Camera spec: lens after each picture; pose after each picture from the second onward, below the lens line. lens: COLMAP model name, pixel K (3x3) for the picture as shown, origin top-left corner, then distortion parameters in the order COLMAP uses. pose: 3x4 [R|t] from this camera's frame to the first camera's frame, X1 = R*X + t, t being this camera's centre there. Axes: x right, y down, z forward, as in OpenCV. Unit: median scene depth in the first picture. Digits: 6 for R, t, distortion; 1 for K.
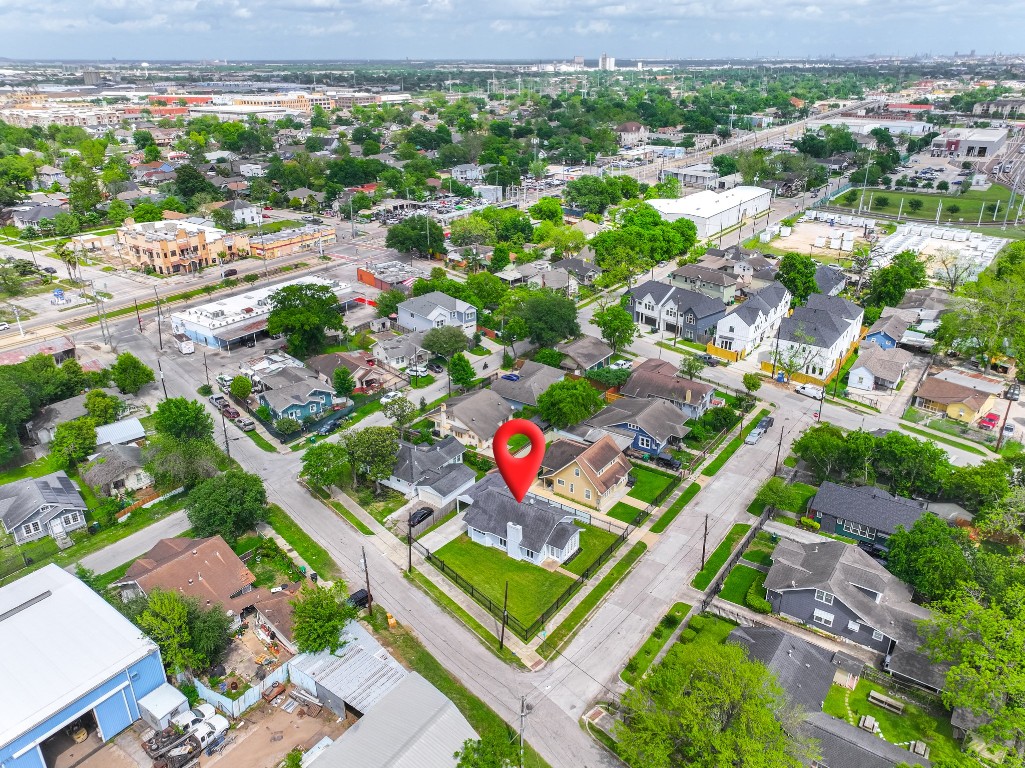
lens RADIAL K [[740.5, 0, 522.7], [0, 740.5, 388.9], [0, 0, 1]] dist [-0.004705, 0.015593]
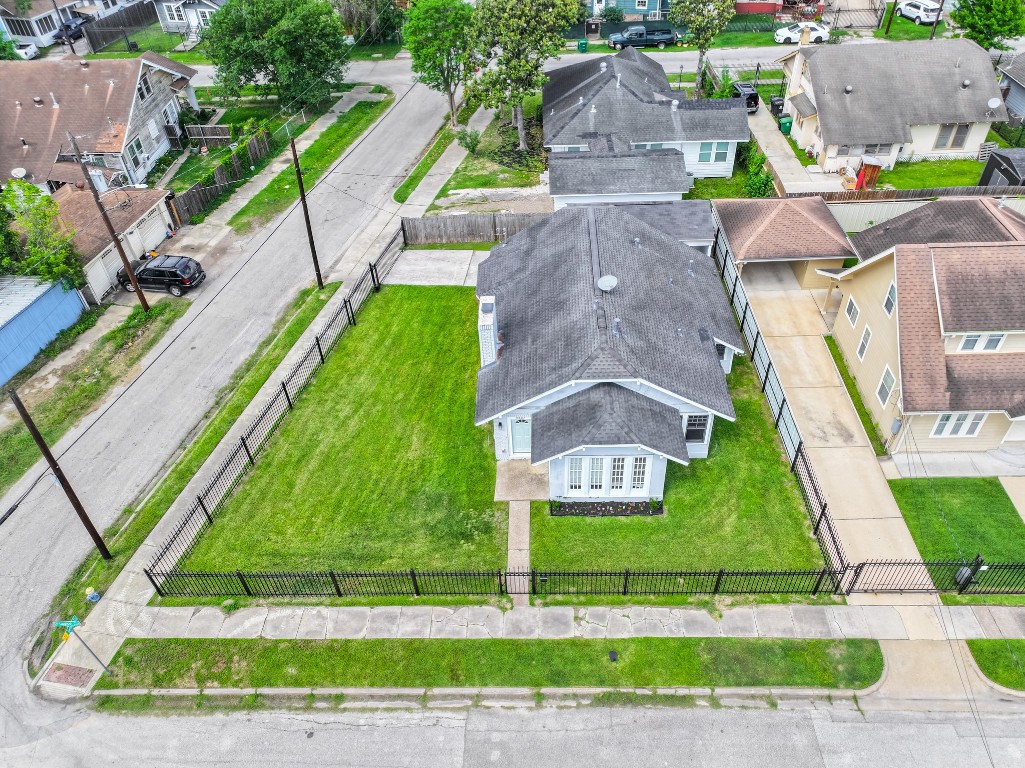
lens RADIAL K [[740.5, 0, 522.7], [0, 740.5, 388.9], [0, 0, 1]] dist [-0.004705, 0.015593]
pose [[0.561679, 0.542315, -0.624829, 0.212795], [-0.307213, 0.837927, 0.451108, 0.064681], [0.768203, -0.061423, 0.637252, 0.806607]]
